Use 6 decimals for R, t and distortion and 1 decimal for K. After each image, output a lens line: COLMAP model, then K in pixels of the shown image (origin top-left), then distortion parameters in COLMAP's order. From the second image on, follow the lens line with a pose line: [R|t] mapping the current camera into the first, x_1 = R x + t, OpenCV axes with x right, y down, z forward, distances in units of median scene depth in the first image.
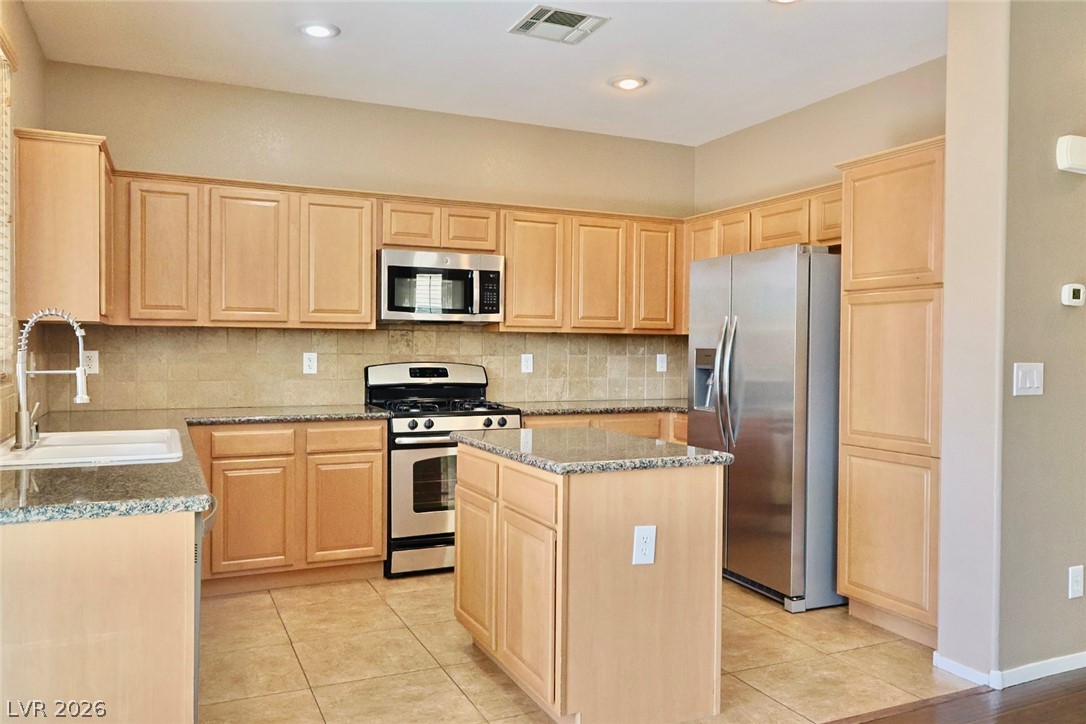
lens RADIAL K [[823.7, 0, 542.9], [0, 823.7, 354.4], [0, 0, 1]] dist [0.013044, 0.002951]
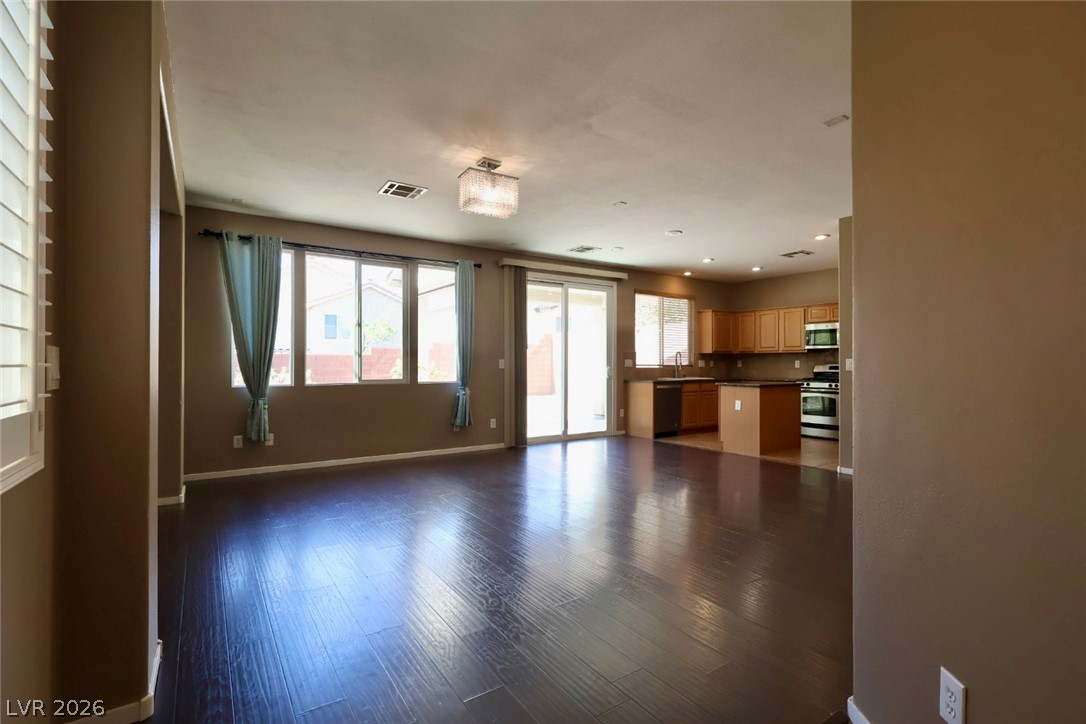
lens RADIAL K [[499.4, 0, 546.0], [0, 499.4, 358.9], [0, 0, 1]] dist [-0.001257, -0.000441]
pose [[0.169610, -0.016082, -0.985380, 1.329546], [-0.009410, 0.999795, -0.017937, 0.031999], [0.985466, 0.012315, 0.169424, -0.192165]]
